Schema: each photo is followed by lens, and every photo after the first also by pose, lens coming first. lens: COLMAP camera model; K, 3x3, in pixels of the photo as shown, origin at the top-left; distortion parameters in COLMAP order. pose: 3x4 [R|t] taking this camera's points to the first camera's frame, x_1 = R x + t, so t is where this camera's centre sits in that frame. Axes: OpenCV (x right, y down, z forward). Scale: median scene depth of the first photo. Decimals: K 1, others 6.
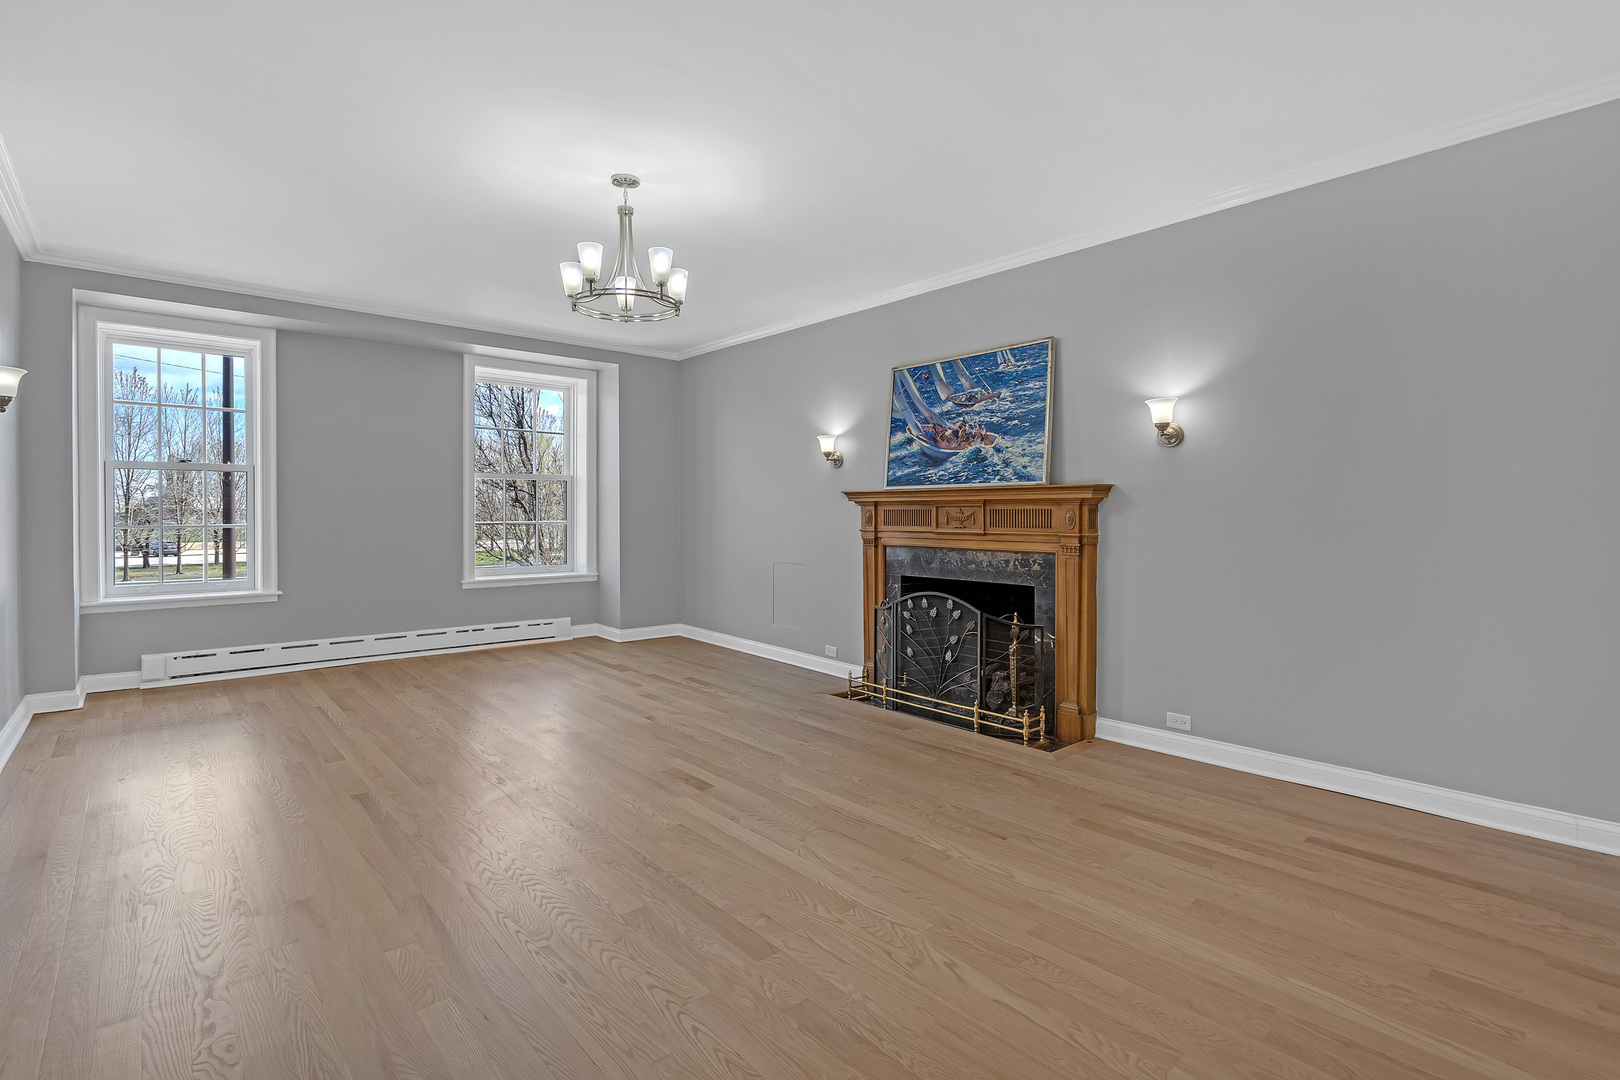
lens RADIAL K [[751.8, 0, 801.4], [0, 751.8, 520.9], [0, 0, 1]] dist [-0.003239, -0.000108]
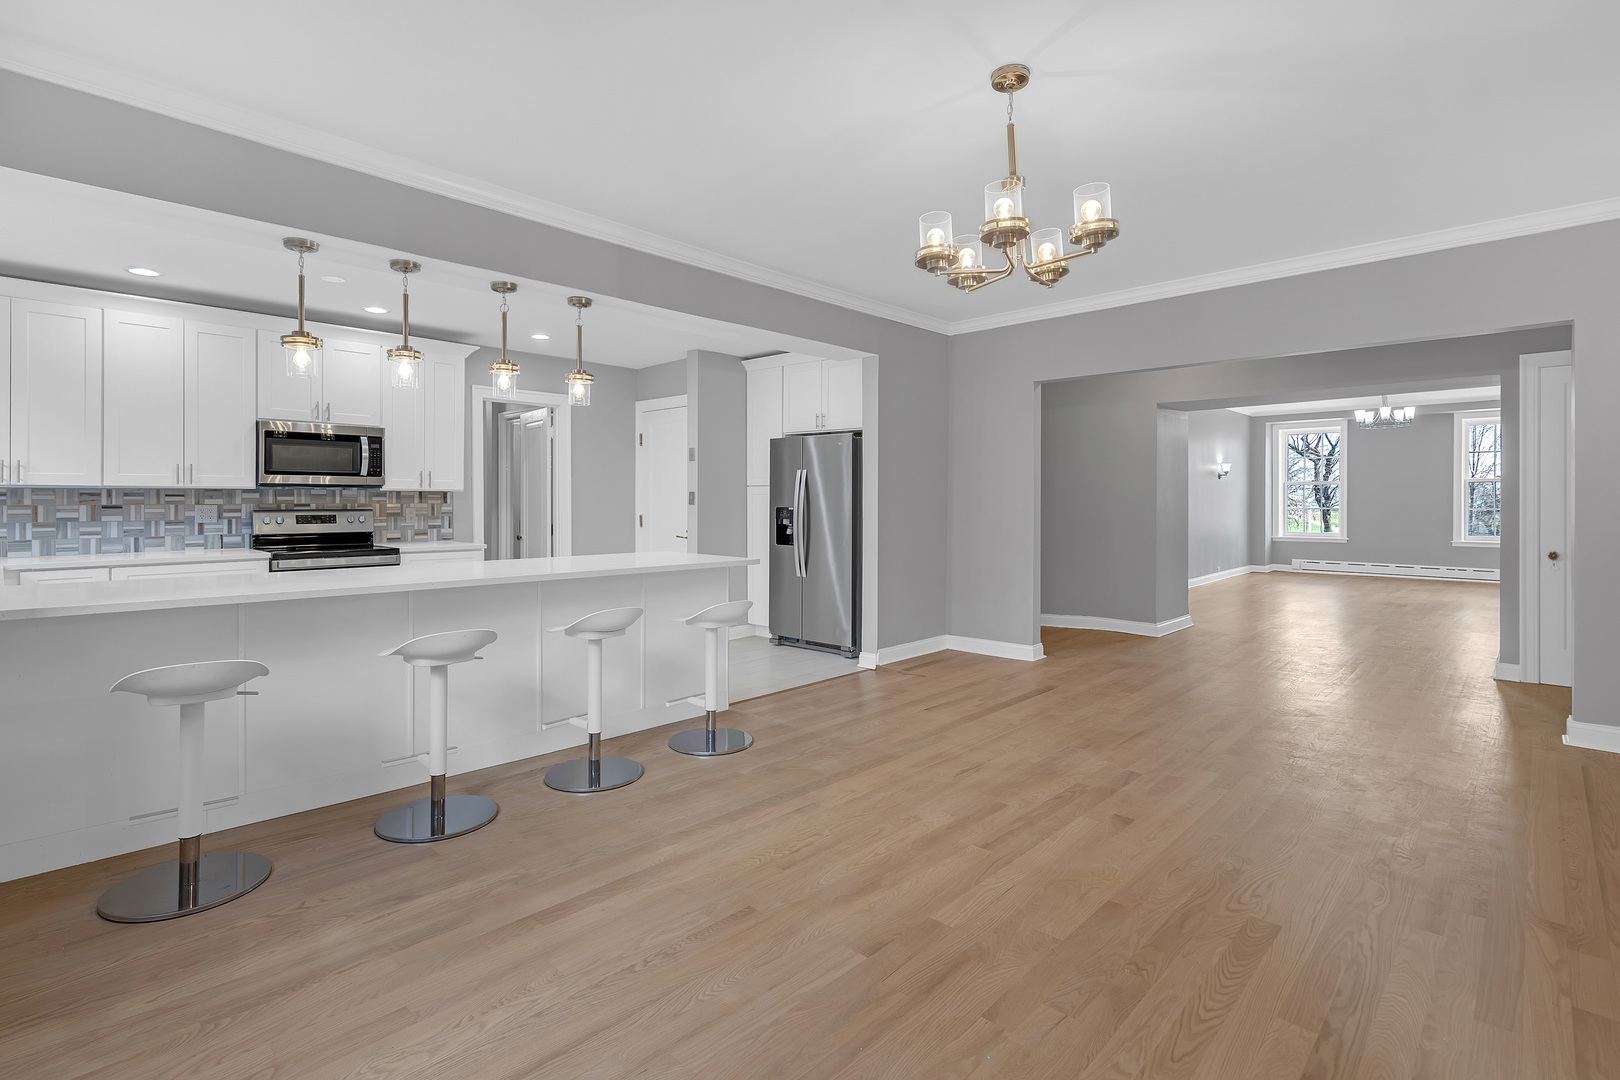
lens RADIAL K [[784.3, 0, 776.6], [0, 784.3, 502.1], [0, 0, 1]] dist [-0.004833, 0.000718]
pose [[0.067302, 0.000221, -0.997733, 1.797418], [-0.011926, 0.999929, -0.000583, 0.010183], [0.997661, 0.011938, 0.067299, -1.006099]]
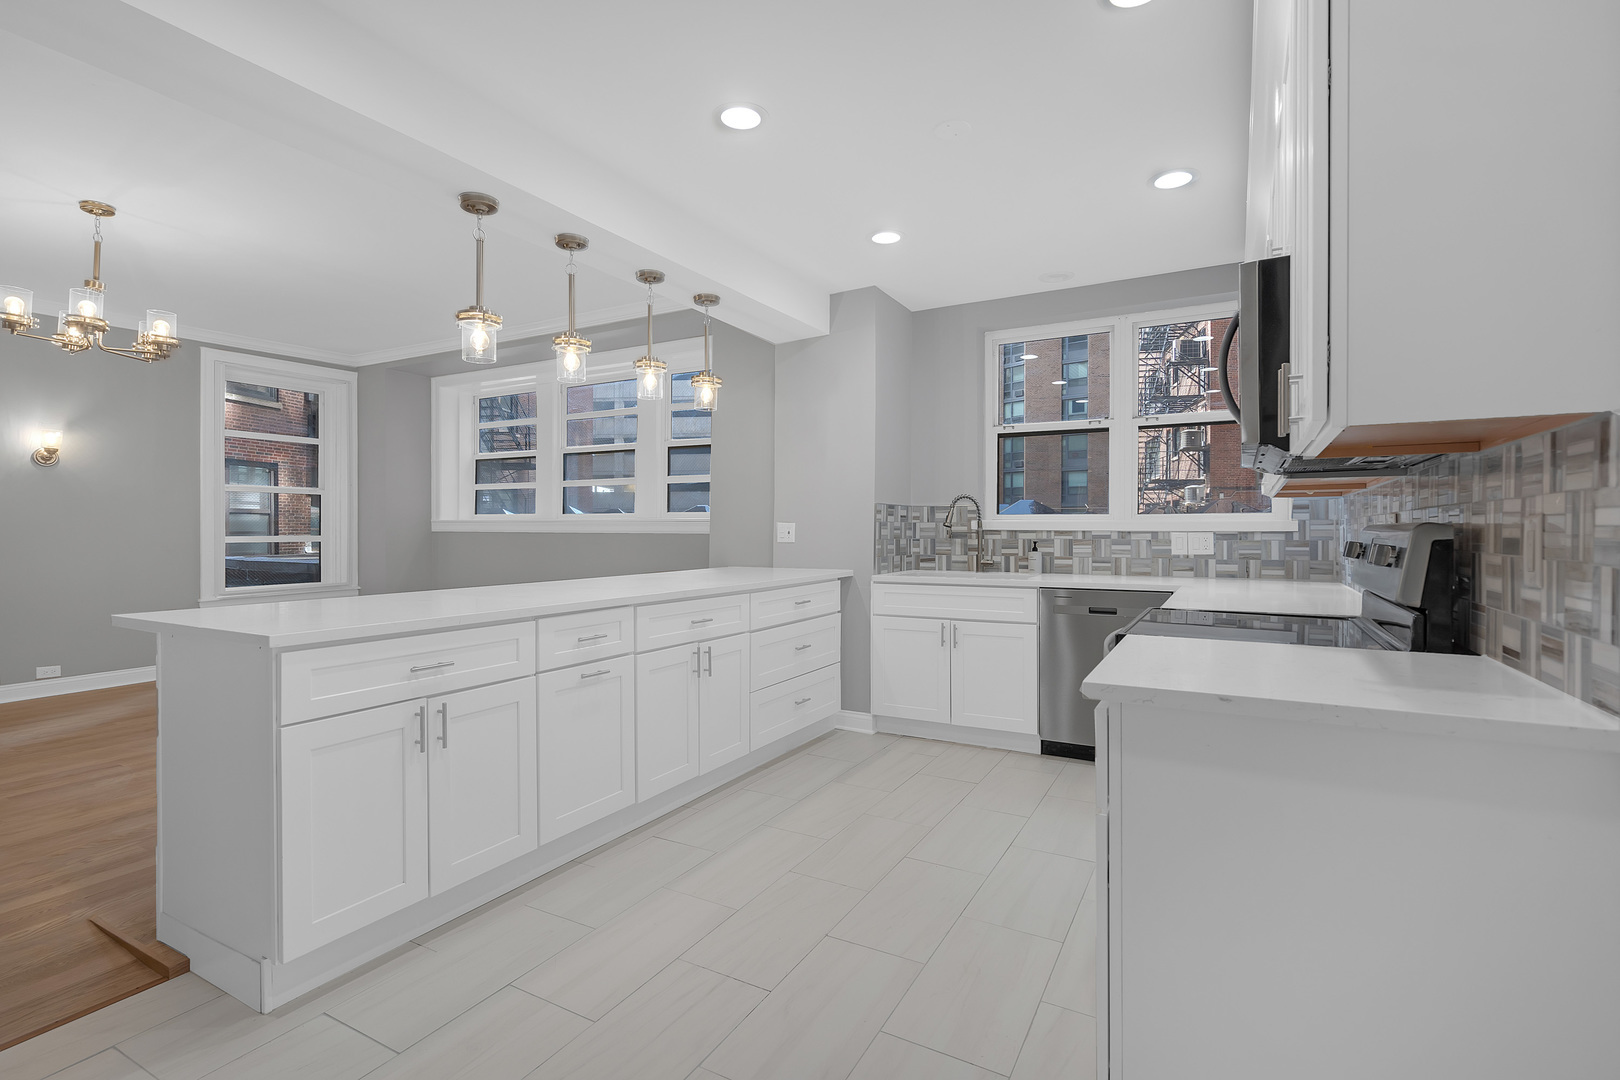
lens RADIAL K [[758.7, 0, 792.0], [0, 758.7, 531.1], [0, 0, 1]] dist [0.000831, 0.000211]
pose [[-0.324851, -0.003755, 0.945758, 0.166806], [0.010150, 0.999921, 0.007457, 0.028400], [-0.945711, 0.012022, -0.324787, -1.223523]]
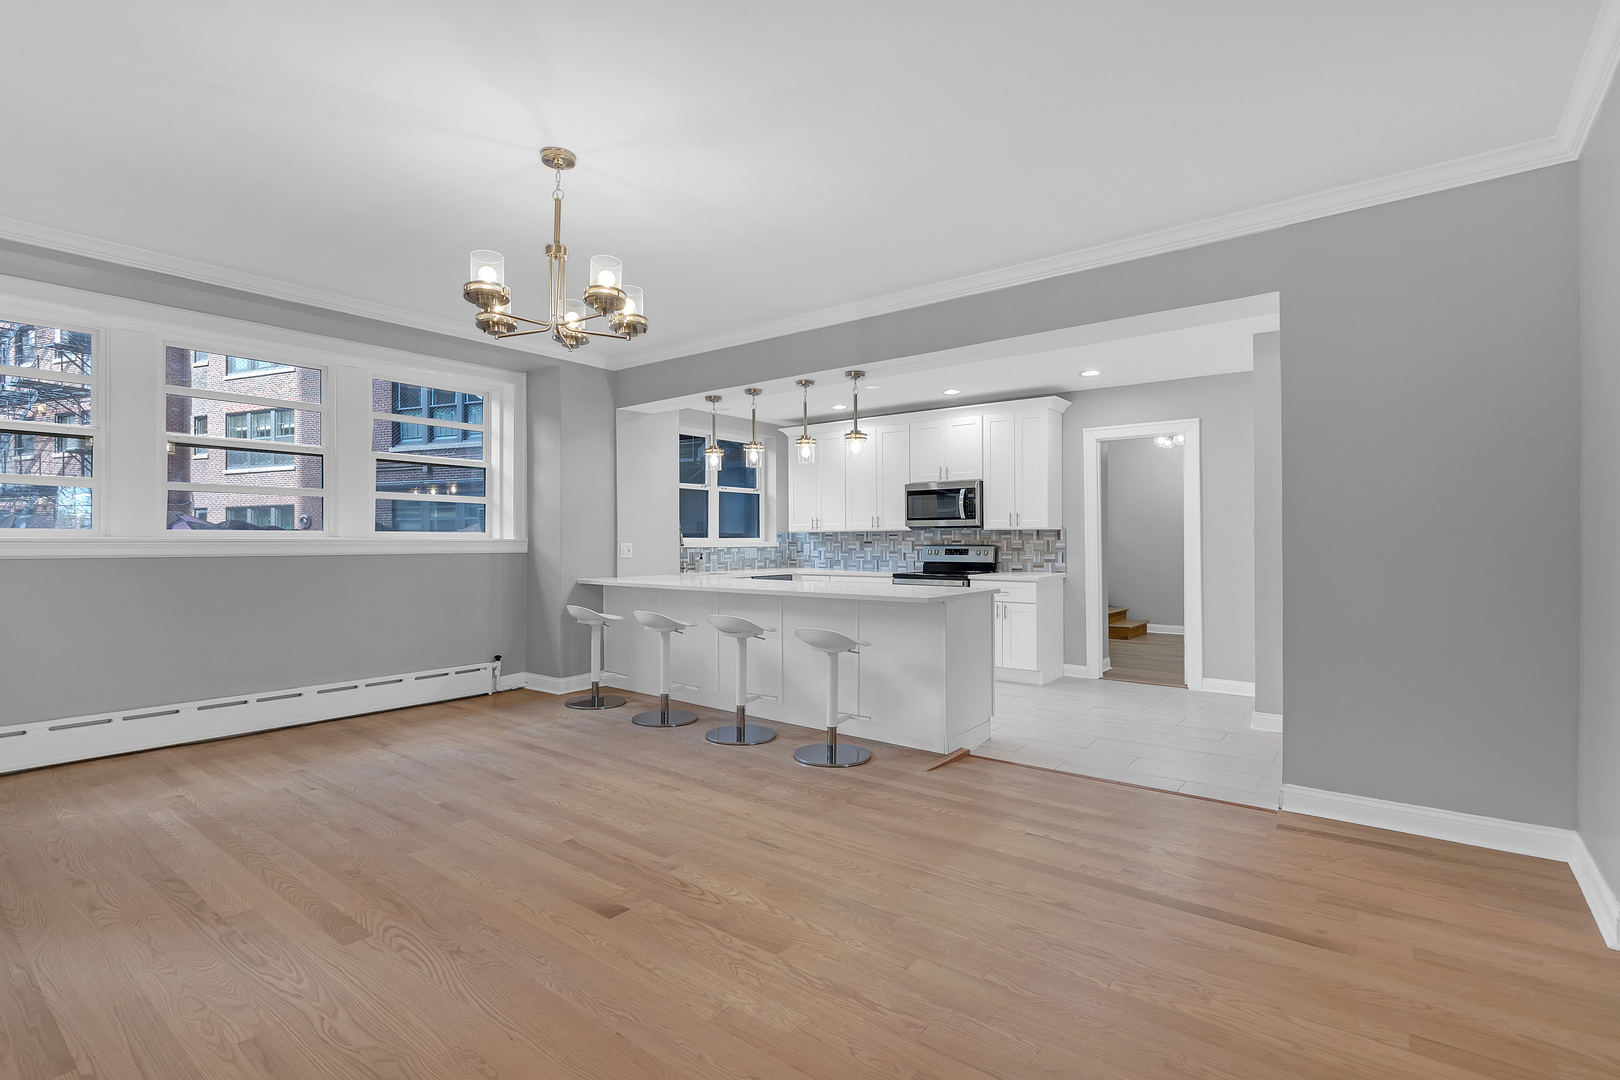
lens RADIAL K [[756.3, 0, 803.8], [0, 756.3, 534.9], [0, 0, 1]] dist [-0.003142, -0.000822]
pose [[-0.983597, -0.000672, -0.180376, 1.101646], [-0.001007, 0.999998, 0.001768, 0.006464], [0.180374, 0.001921, -0.983596, -0.090979]]
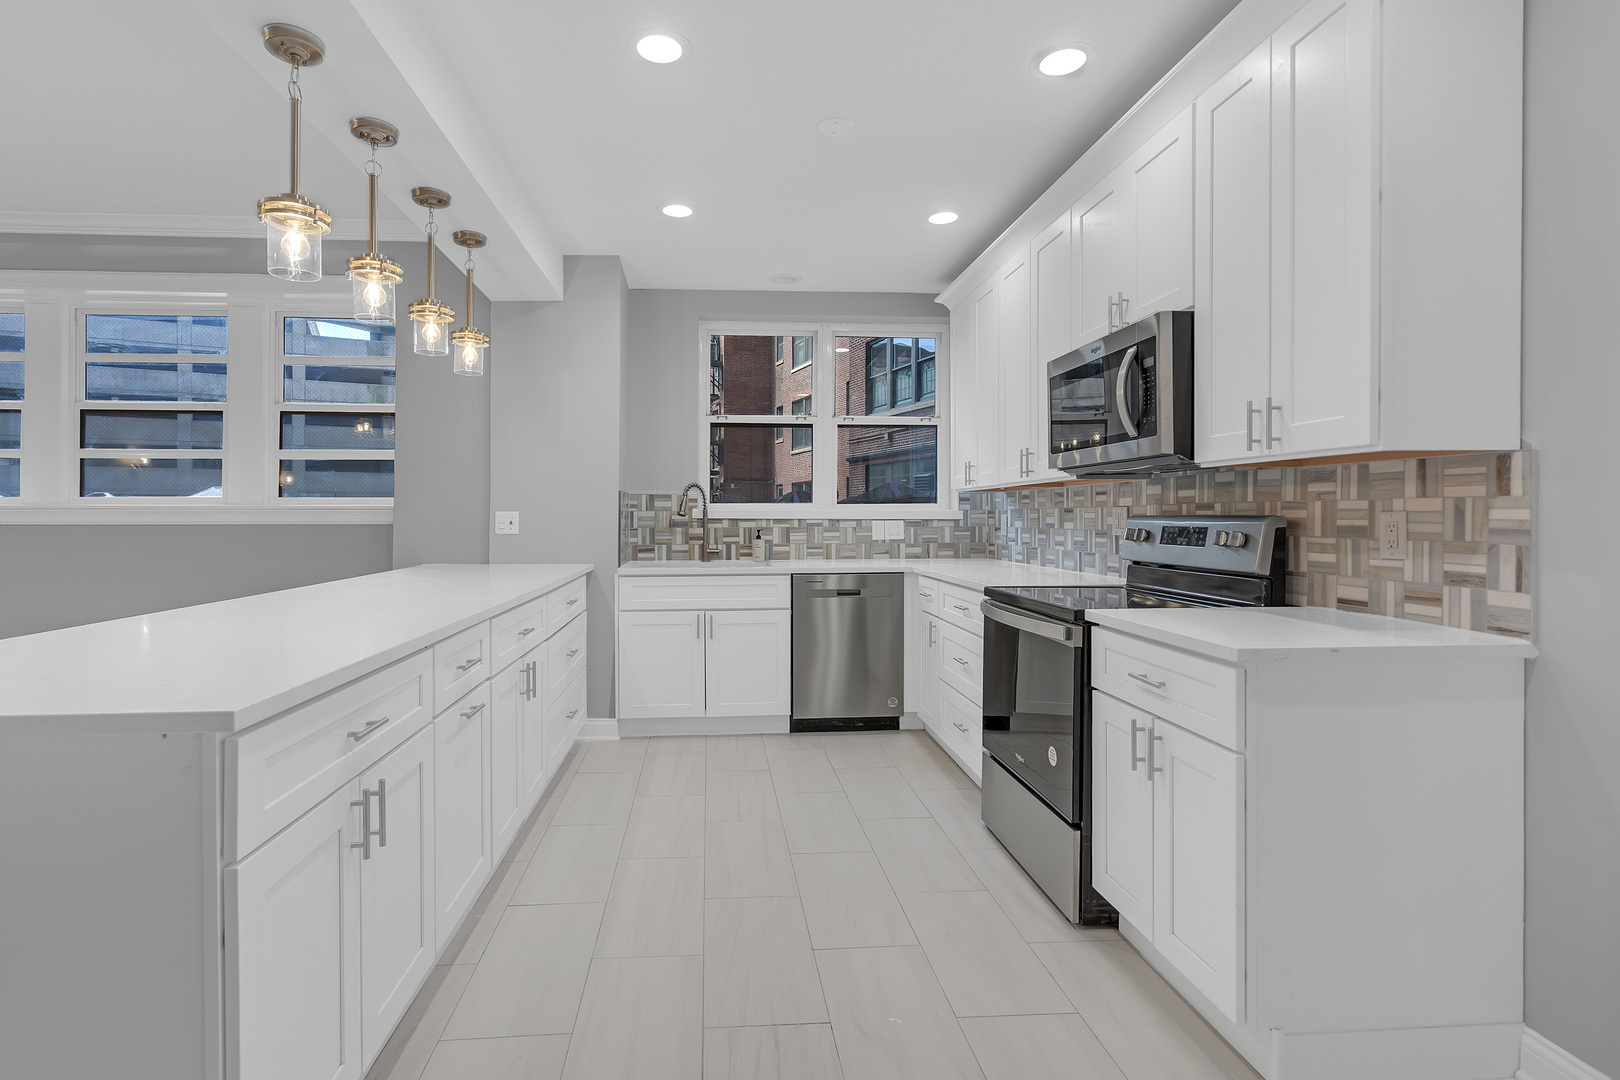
lens RADIAL K [[784.1, 0, 752.8], [0, 784.1, 517.7], [0, 0, 1]] dist [0.003664, 0.001023]
pose [[-0.794287, -0.002024, 0.607539, 0.365877], [0.007687, 0.999881, 0.013380, 0.021965], [-0.607494, 0.015298, -0.794177, -0.992663]]
